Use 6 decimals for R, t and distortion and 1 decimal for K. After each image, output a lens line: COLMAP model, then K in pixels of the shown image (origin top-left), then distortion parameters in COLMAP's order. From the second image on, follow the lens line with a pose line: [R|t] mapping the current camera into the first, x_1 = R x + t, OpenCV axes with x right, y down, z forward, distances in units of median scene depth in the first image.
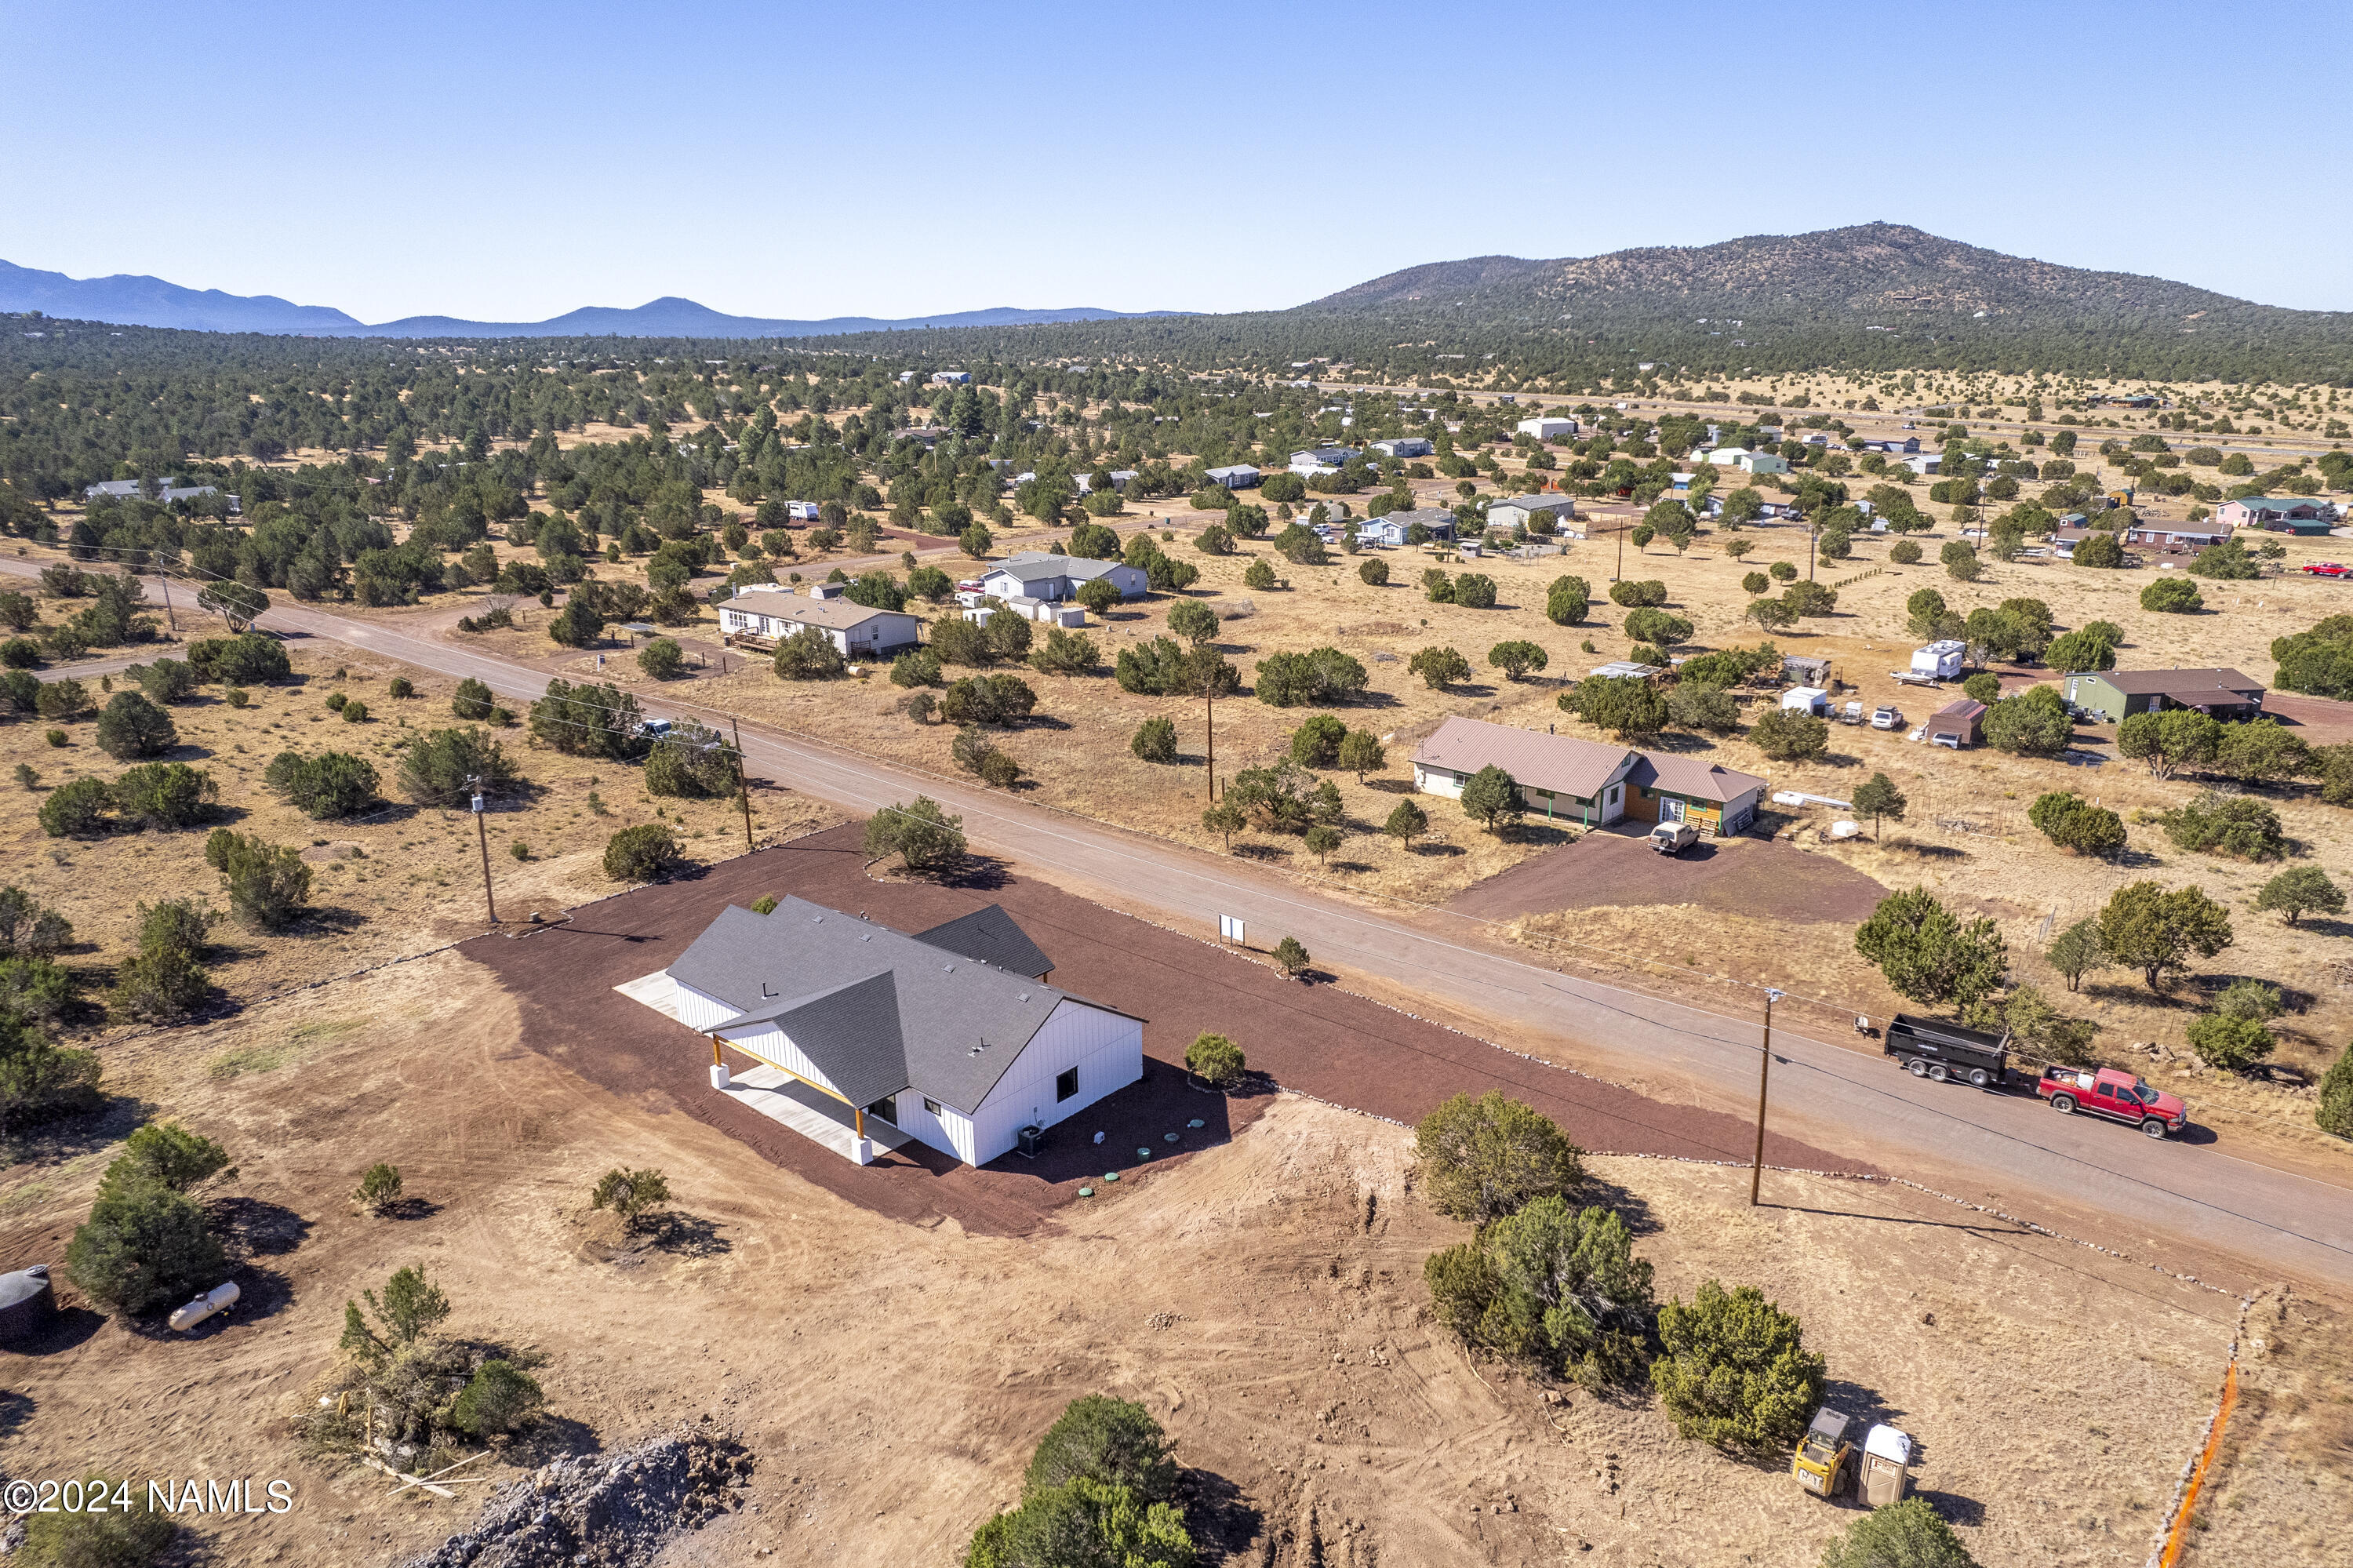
lens RADIAL K [[1498.0, 0, 1188.3], [0, 1498.0, 801.0], [0, 0, 1]] dist [-0.039956, 0.010057]
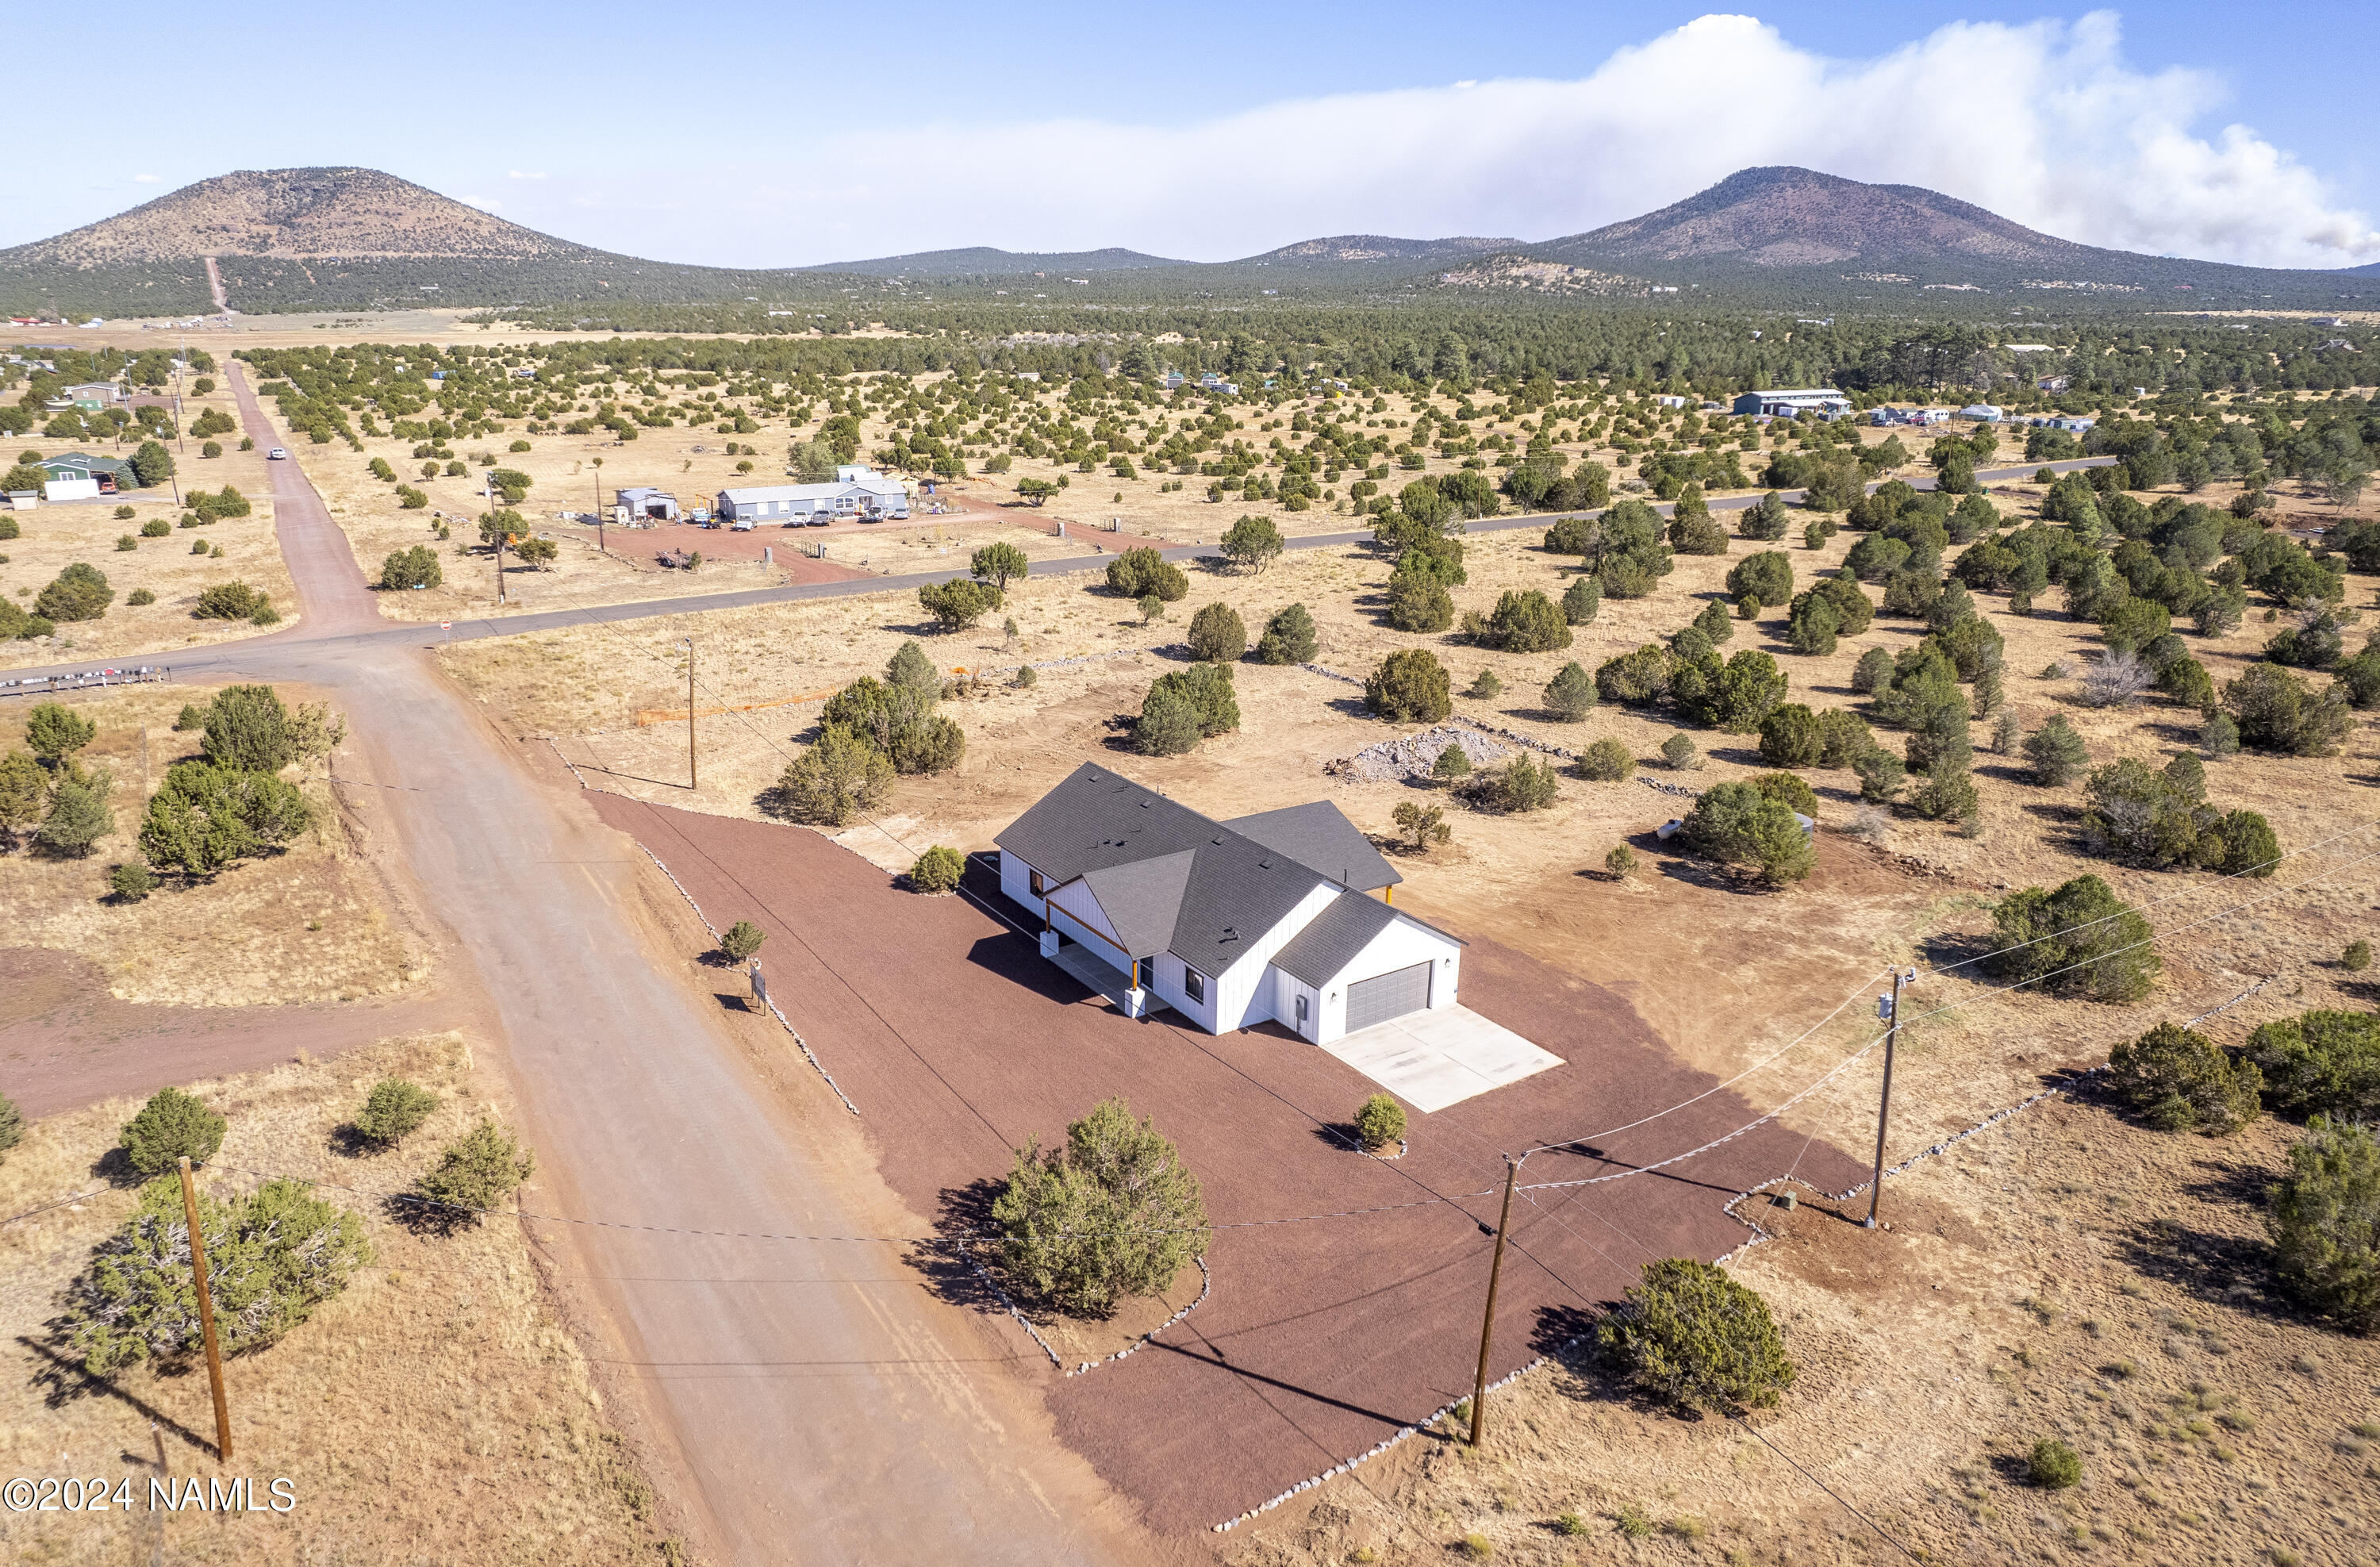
lens RADIAL K [[1616.1, 0, 1149.5], [0, 1616.1, 781.8], [0, 0, 1]] dist [-0.043159, 0.018740]
pose [[-0.952069, -0.093928, 0.291107, -0.411929], [0.085407, 0.832209, 0.547844, -0.457528], [-0.293719, 0.546448, -0.784298, 1.630645]]
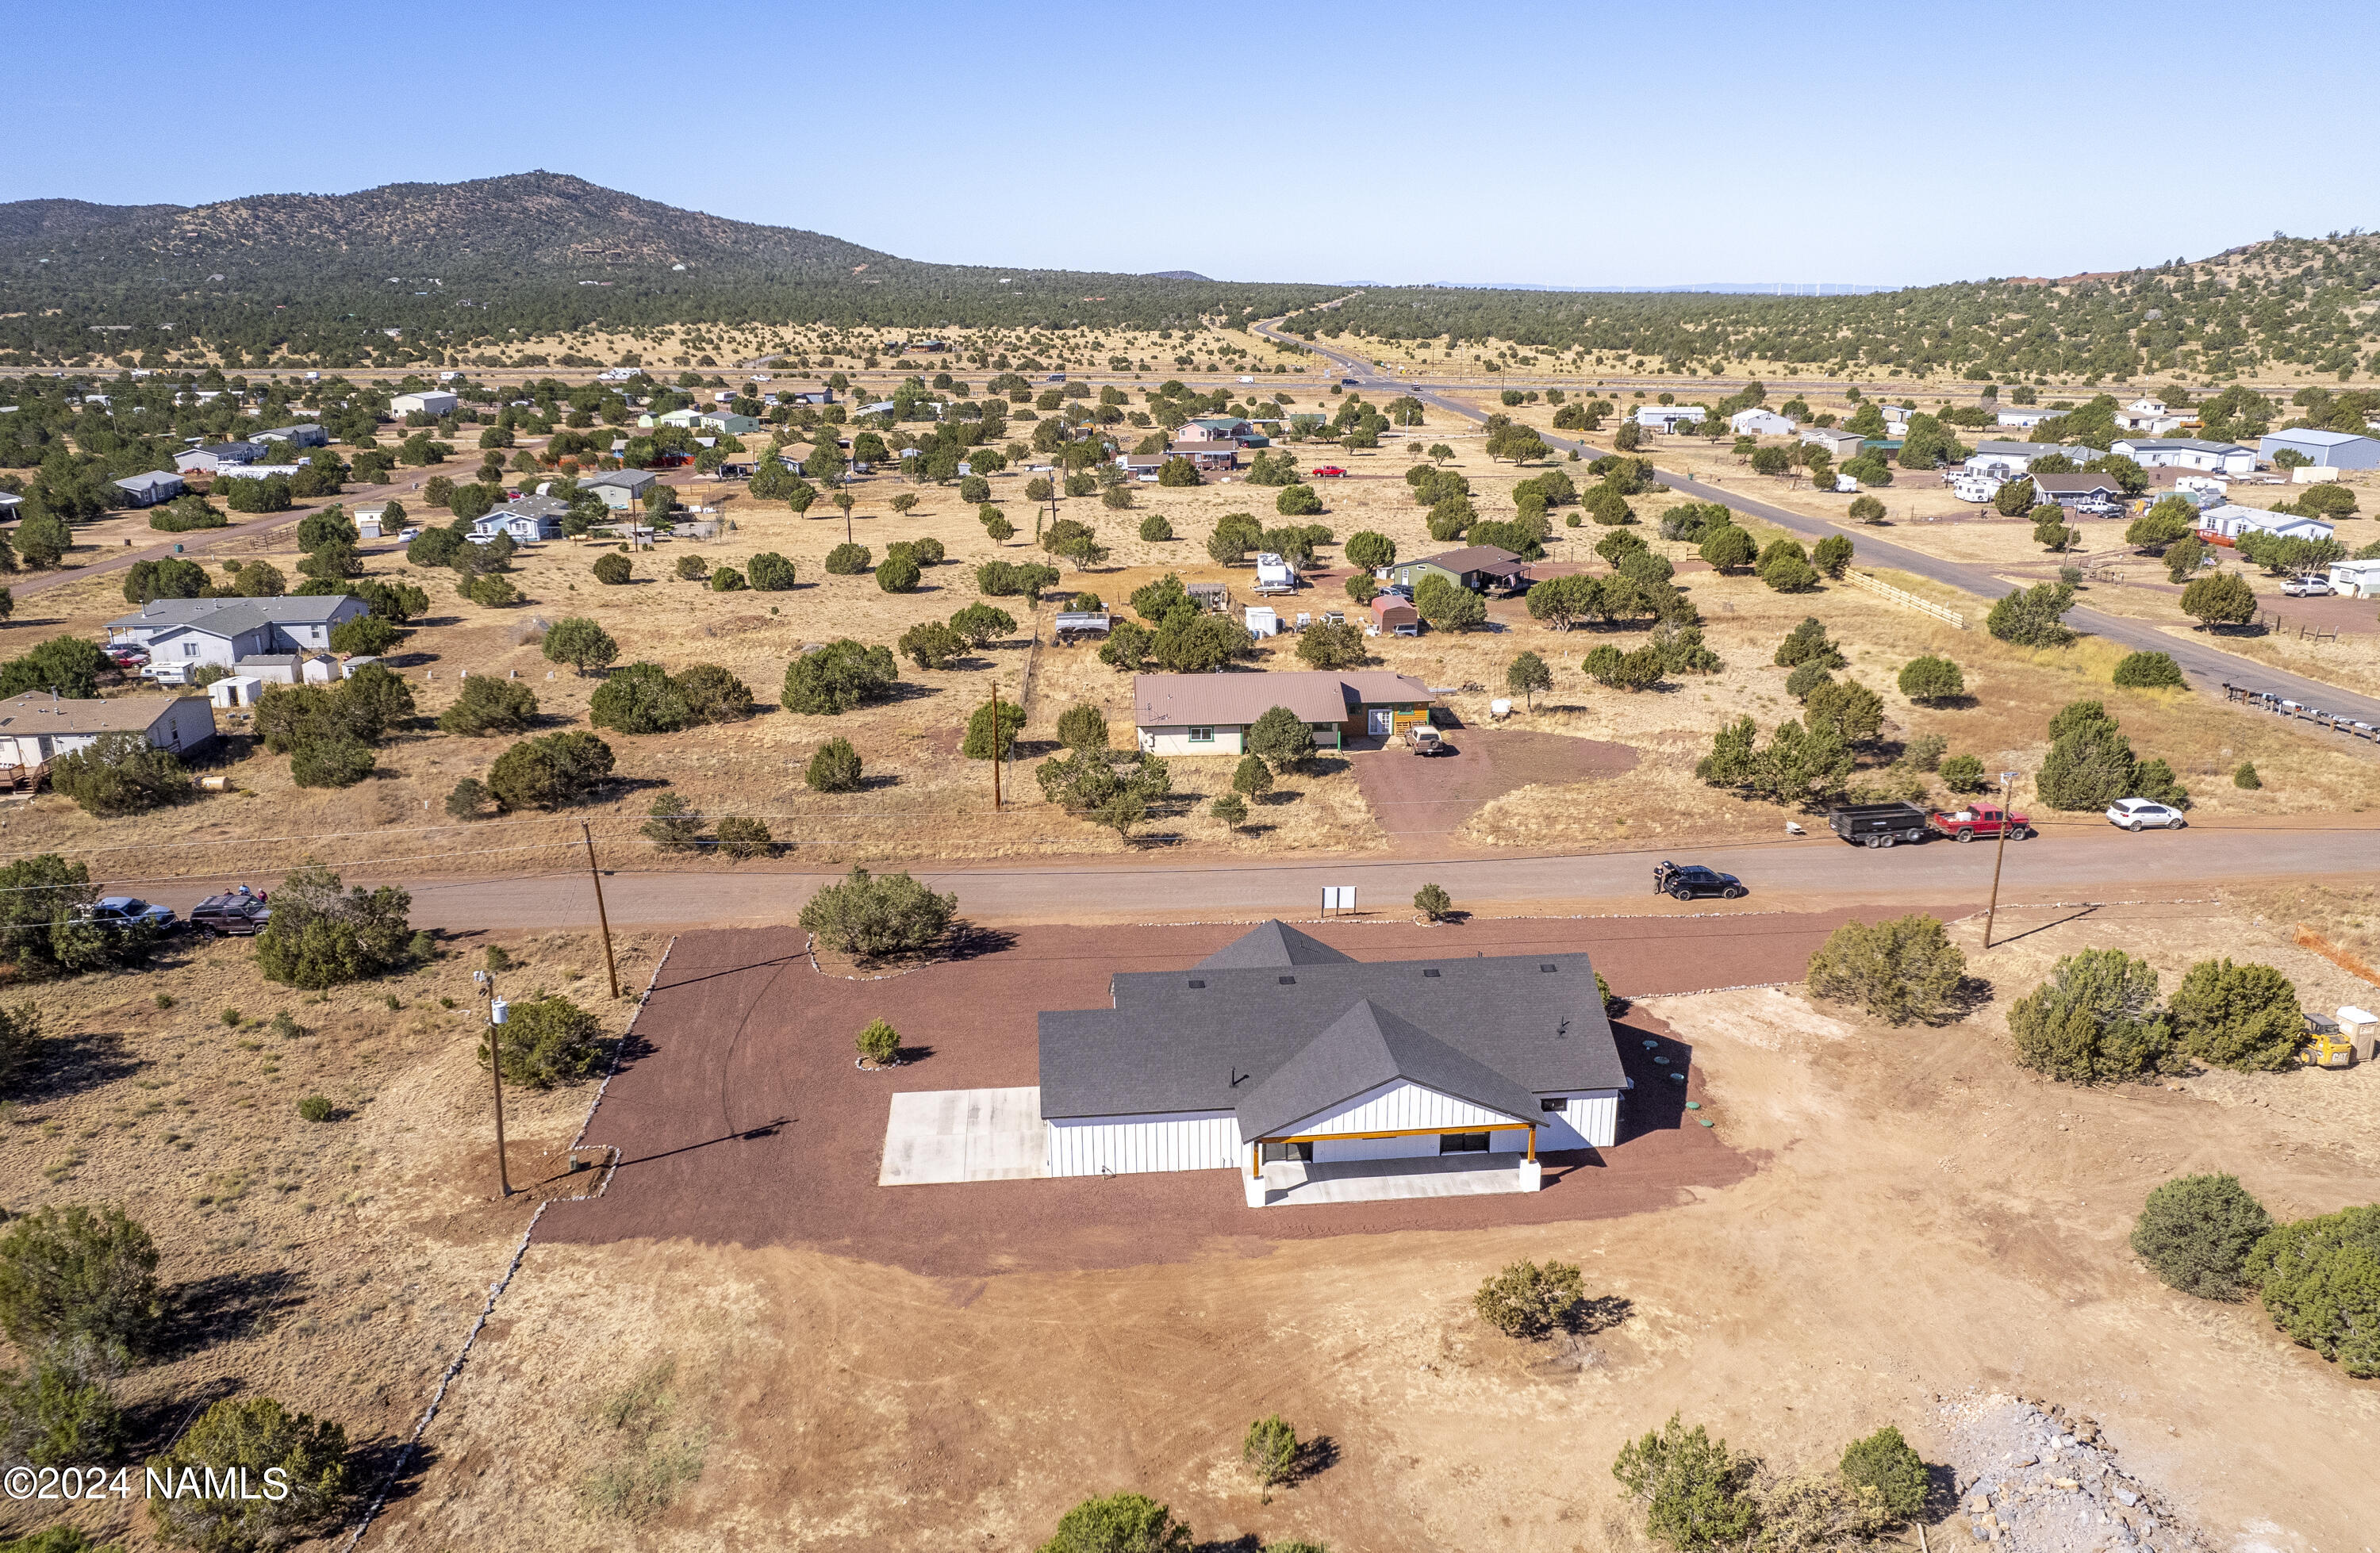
lens RADIAL K [[1626.8, 0, 1195.2], [0, 1626.8, 783.5], [0, 0, 1]] dist [-0.034931, 0.024211]
pose [[0.717484, -0.208484, 0.664643, -0.759733], [0.214793, 0.973881, 0.073615, -0.087909], [-0.662631, 0.089943, 0.743526, 0.304522]]
